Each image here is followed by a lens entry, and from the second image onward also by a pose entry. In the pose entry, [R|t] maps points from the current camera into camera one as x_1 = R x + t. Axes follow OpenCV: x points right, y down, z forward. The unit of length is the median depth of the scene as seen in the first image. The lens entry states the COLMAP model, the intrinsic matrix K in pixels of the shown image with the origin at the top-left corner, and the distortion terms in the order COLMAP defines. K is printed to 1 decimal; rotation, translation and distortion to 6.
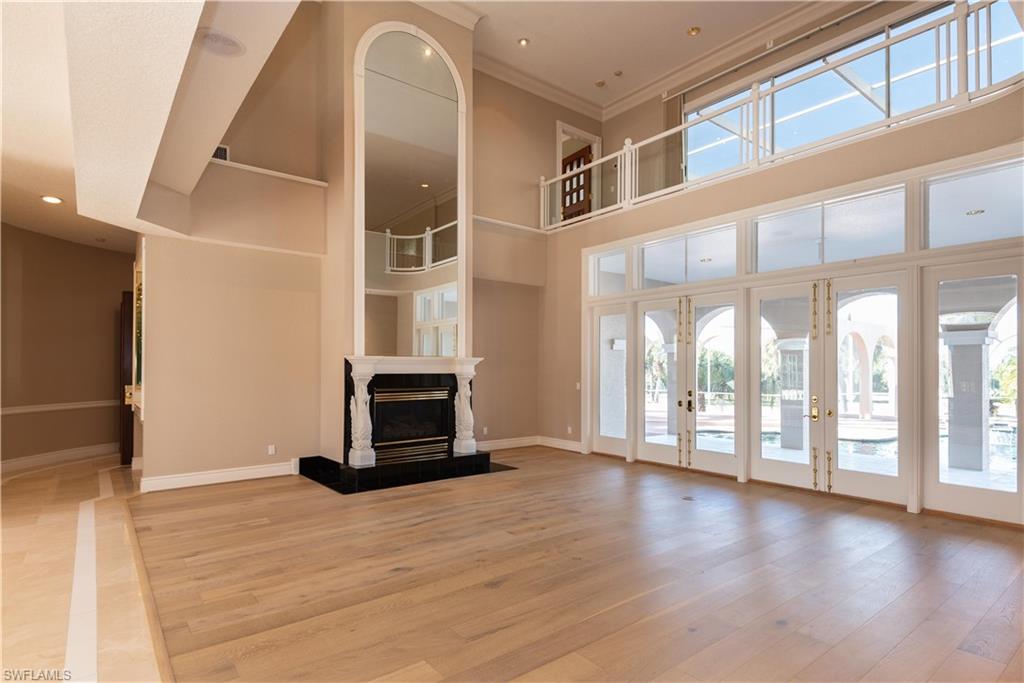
lens RADIAL K [[531.4, 0, 498.8], [0, 531.4, 356.6], [0, 0, 1]] dist [0.002681, -0.010873]
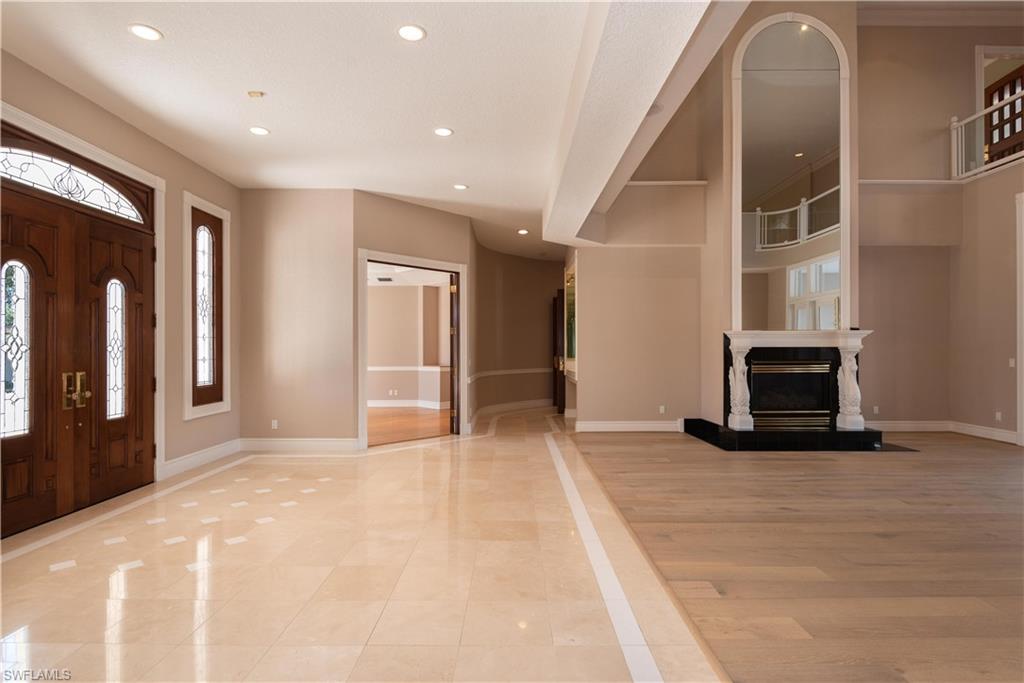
lens RADIAL K [[531.4, 0, 498.8], [0, 531.4, 356.6], [0, 0, 1]] dist [0.002681, -0.010873]
pose [[0.800010, -0.001100, -0.599986, 0.004960], [0.021609, 0.999402, 0.026981, 0.009949], [0.599597, -0.034550, 0.799556, -0.164853]]
